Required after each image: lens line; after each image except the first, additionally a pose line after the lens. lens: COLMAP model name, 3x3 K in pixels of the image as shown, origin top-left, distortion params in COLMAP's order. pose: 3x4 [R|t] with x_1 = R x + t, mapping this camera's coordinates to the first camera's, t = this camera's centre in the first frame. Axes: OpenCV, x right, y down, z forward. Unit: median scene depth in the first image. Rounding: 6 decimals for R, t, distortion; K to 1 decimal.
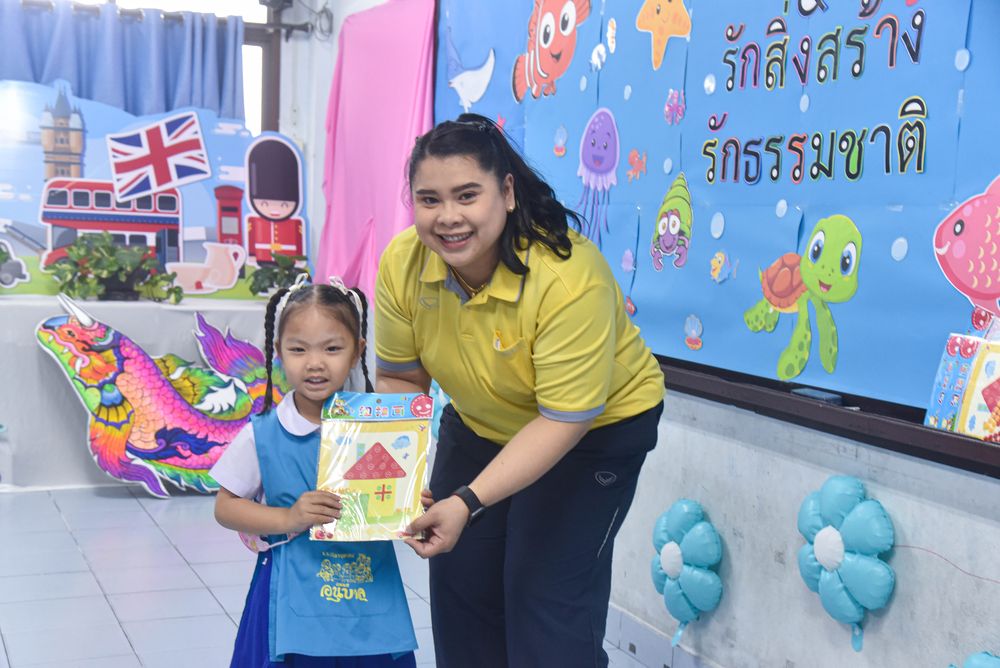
lens RADIAL K [[1474.6, 0, 499.9], [0, 1474.6, 342.8], [0, 0, 1]] dist [0.307930, 0.000000]
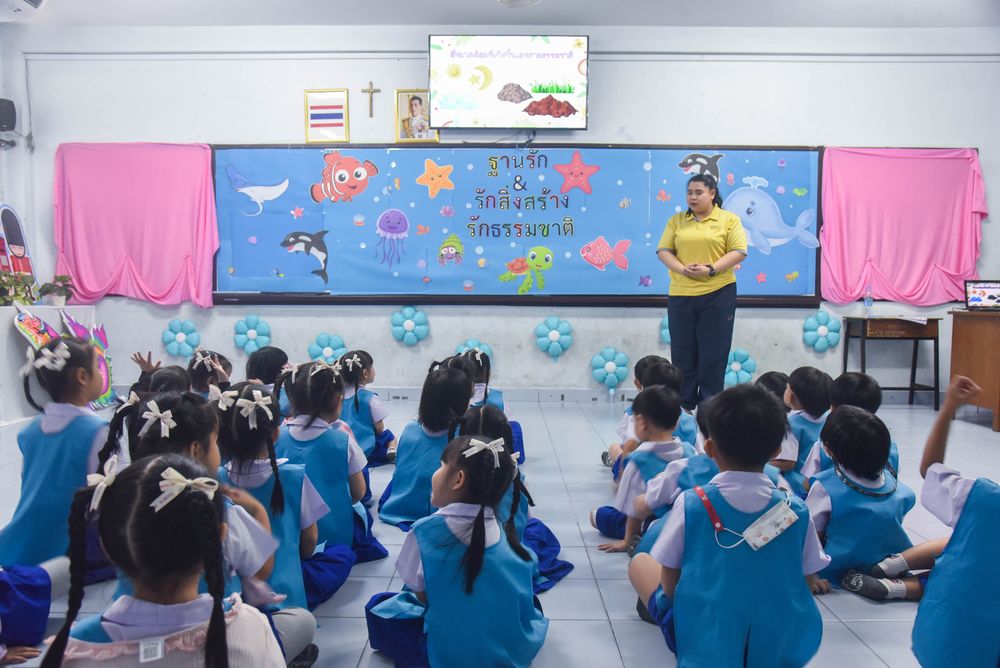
lens RADIAL K [[811.9, 0, 500.3], [0, 811.9, 332.3], [0, 0, 1]] dist [-0.035155, 0.004017]
pose [[0.384645, -0.094141, 0.918251, -1.487282], [0.092286, 0.993723, 0.063221, -0.010531], [-0.918439, 0.060425, 0.390919, 0.300936]]
